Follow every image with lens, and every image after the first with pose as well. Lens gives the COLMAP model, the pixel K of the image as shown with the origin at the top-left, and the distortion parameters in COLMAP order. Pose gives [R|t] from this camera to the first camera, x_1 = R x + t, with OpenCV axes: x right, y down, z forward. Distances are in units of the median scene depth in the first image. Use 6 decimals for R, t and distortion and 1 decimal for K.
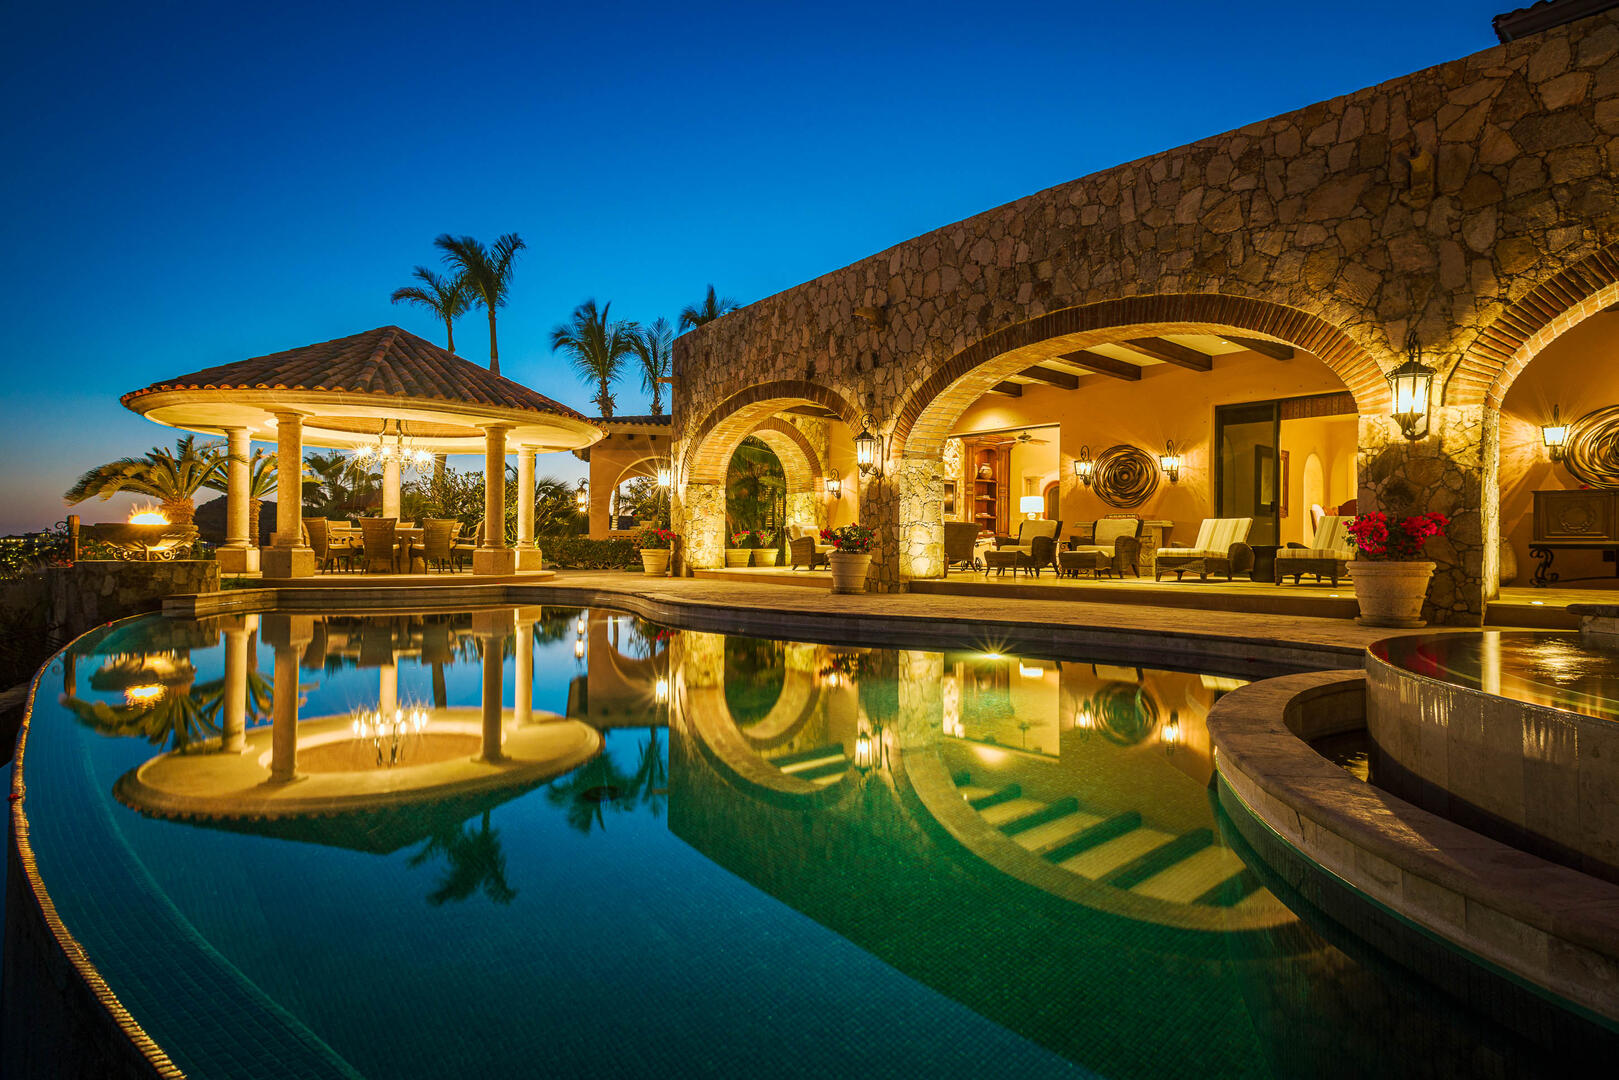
lens RADIAL K [[896.3, 0, 796.6], [0, 896.3, 535.2], [0, 0, 1]] dist [0.065855, -0.004862]
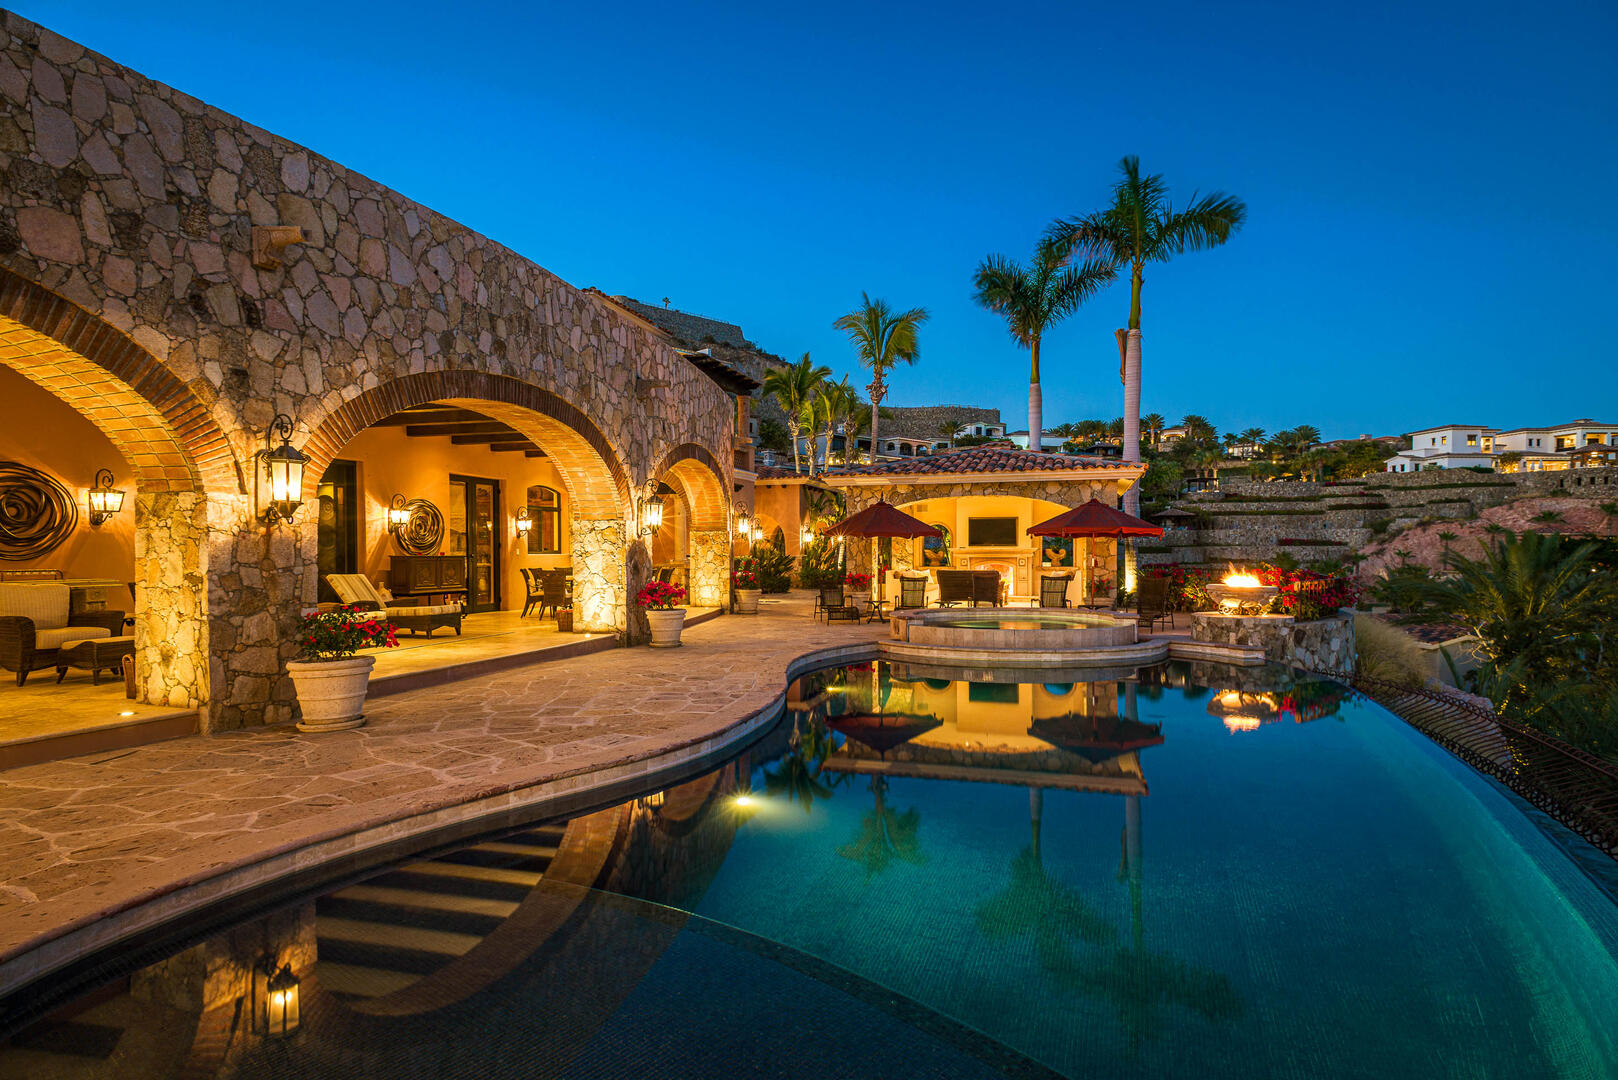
lens RADIAL K [[895.8, 0, 815.6], [0, 895.8, 549.5], [0, 0, 1]] dist [0.065855, -0.004862]
pose [[-0.518509, -0.003380, 0.855065, -0.649131], [-0.014046, 0.999891, -0.004565, -0.054715], [-0.854957, -0.014377, -0.518500, 1.097379]]
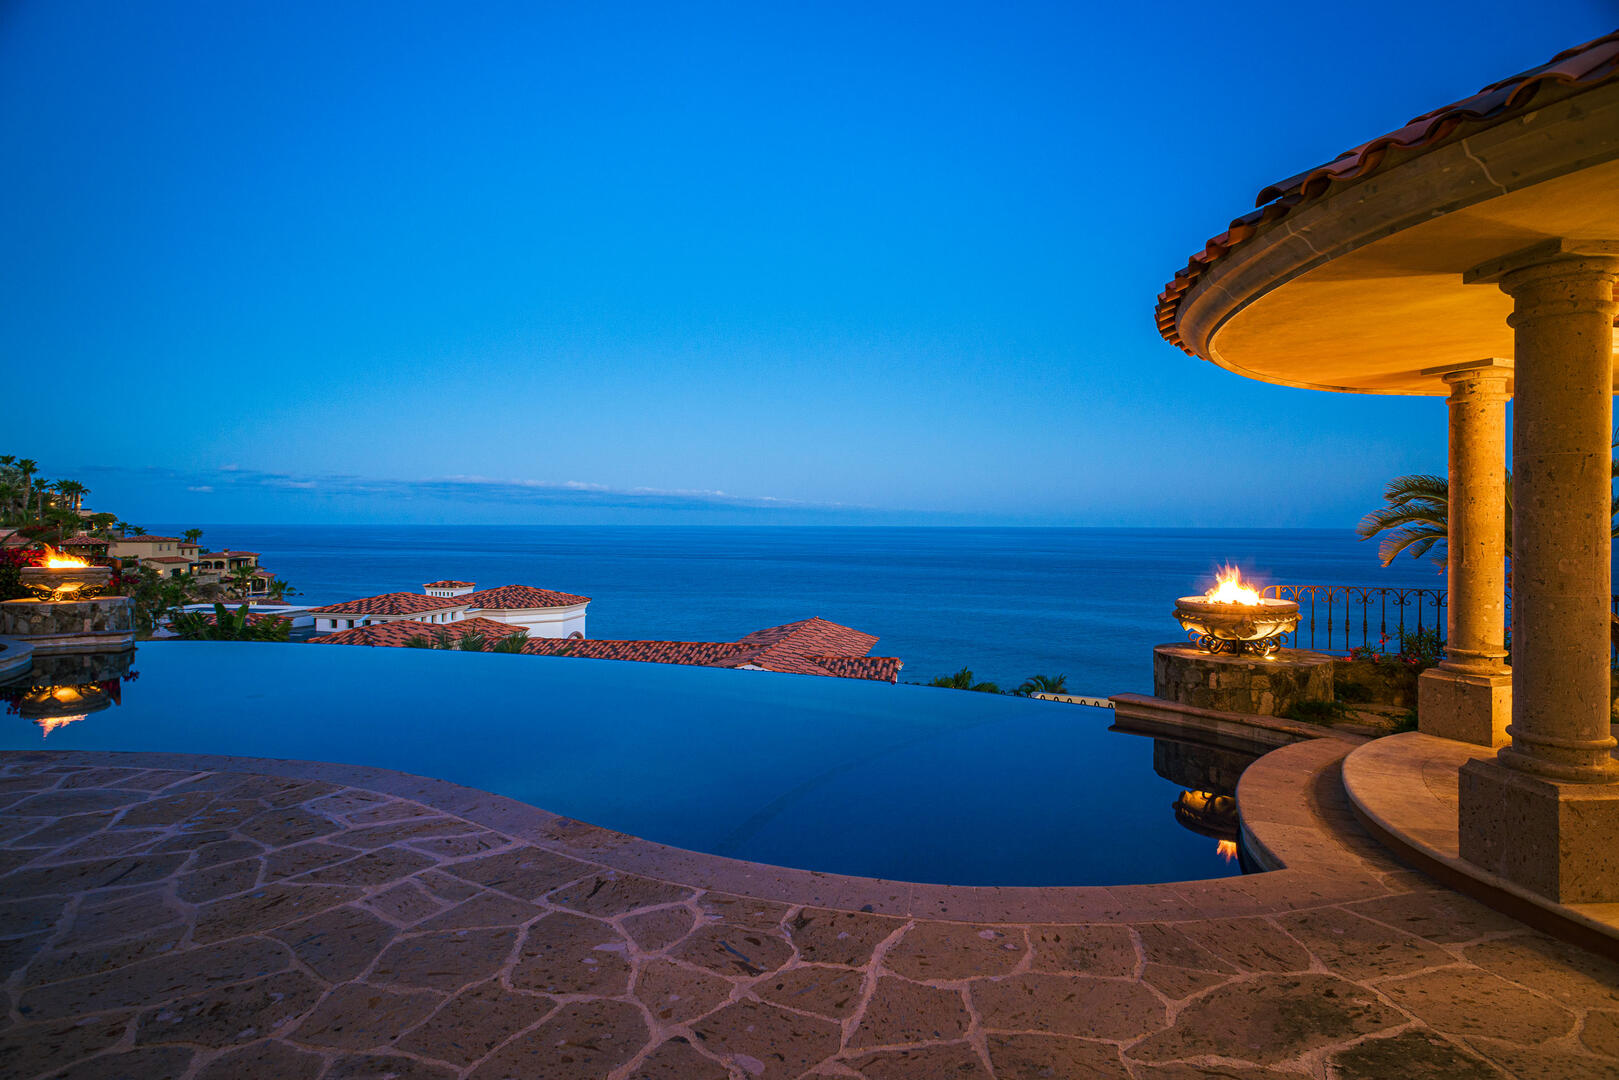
lens RADIAL K [[896.3, 0, 806.6], [0, 896.3, 532.5], [0, 0, 1]] dist [0.065855, -0.004862]
pose [[-0.818194, -0.004376, -0.574926, -0.006188], [-0.003502, 0.999990, -0.002628, -0.061612], [0.574932, -0.000137, -0.818201, 1.396186]]
